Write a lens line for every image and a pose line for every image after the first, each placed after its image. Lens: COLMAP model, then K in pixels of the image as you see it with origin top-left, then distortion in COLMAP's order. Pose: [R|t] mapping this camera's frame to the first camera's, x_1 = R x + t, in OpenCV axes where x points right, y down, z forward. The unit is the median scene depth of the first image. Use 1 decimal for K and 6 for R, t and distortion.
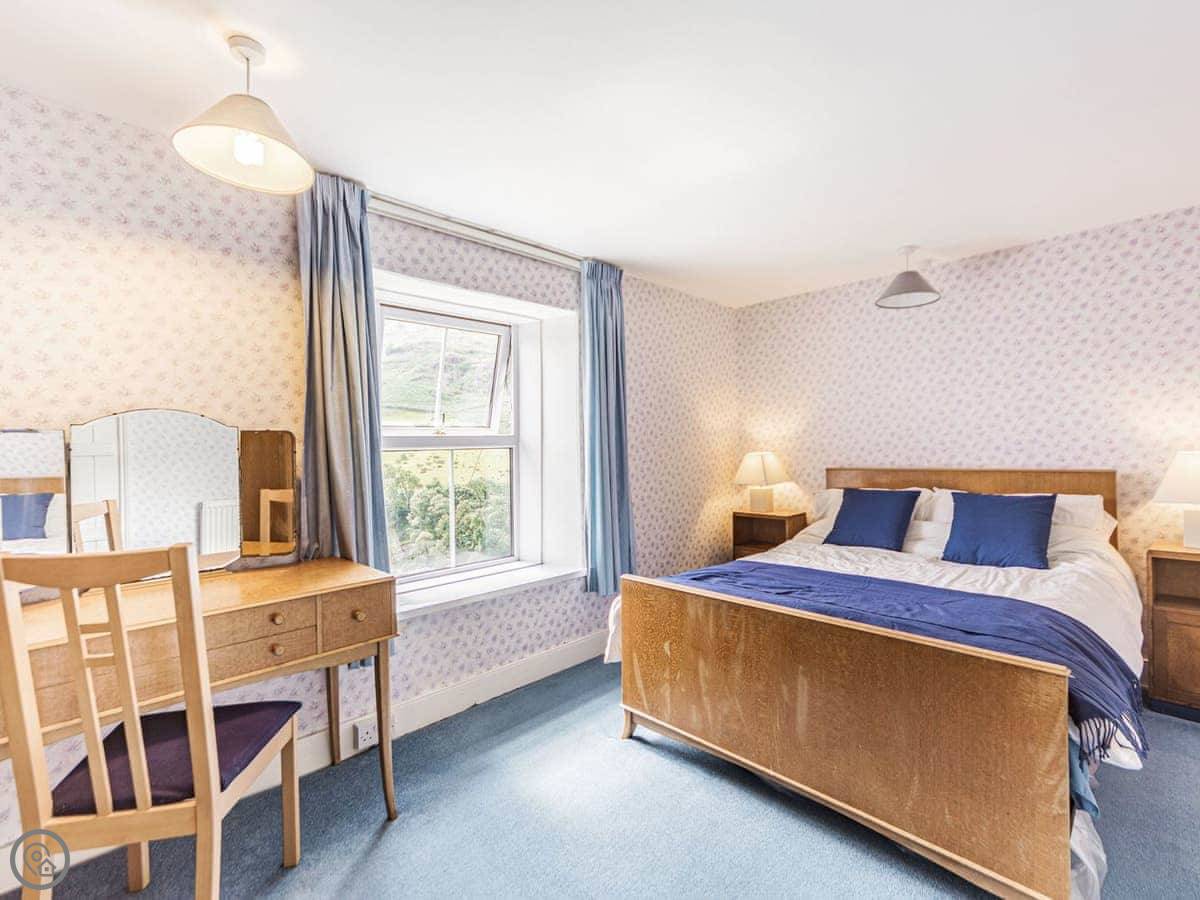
lens RADIAL K [[518.3, 0, 598.0], [0, 518.3, 452.5], [0, 0, 1]] dist [-0.000986, 0.000029]
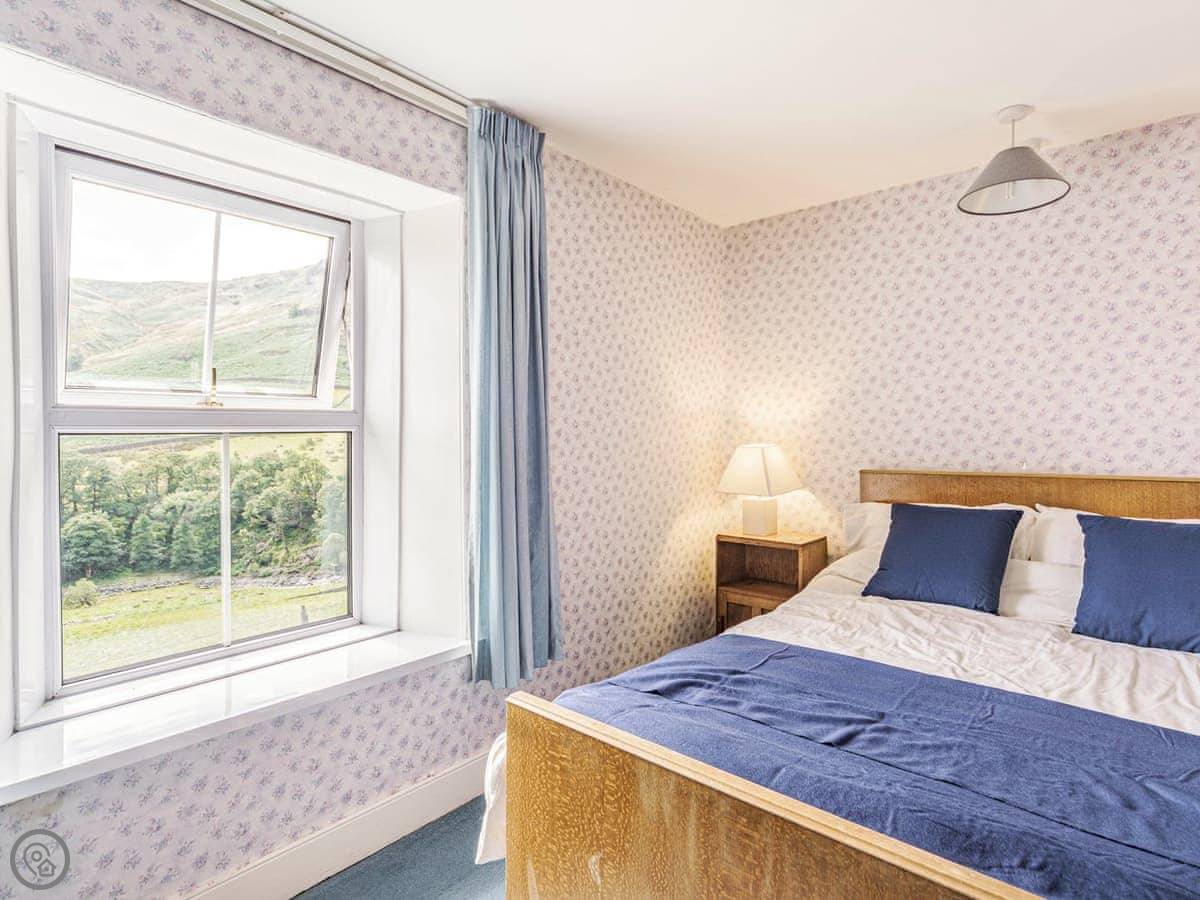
lens RADIAL K [[608.2, 0, 582.9], [0, 608.2, 448.2], [0, 0, 1]] dist [0.000674, -0.000161]
pose [[0.998177, 0.012800, 0.058985, 0.057182], [-0.013600, 0.999821, 0.013184, -0.003128], [-0.058806, -0.013962, 0.998172, 0.309296]]
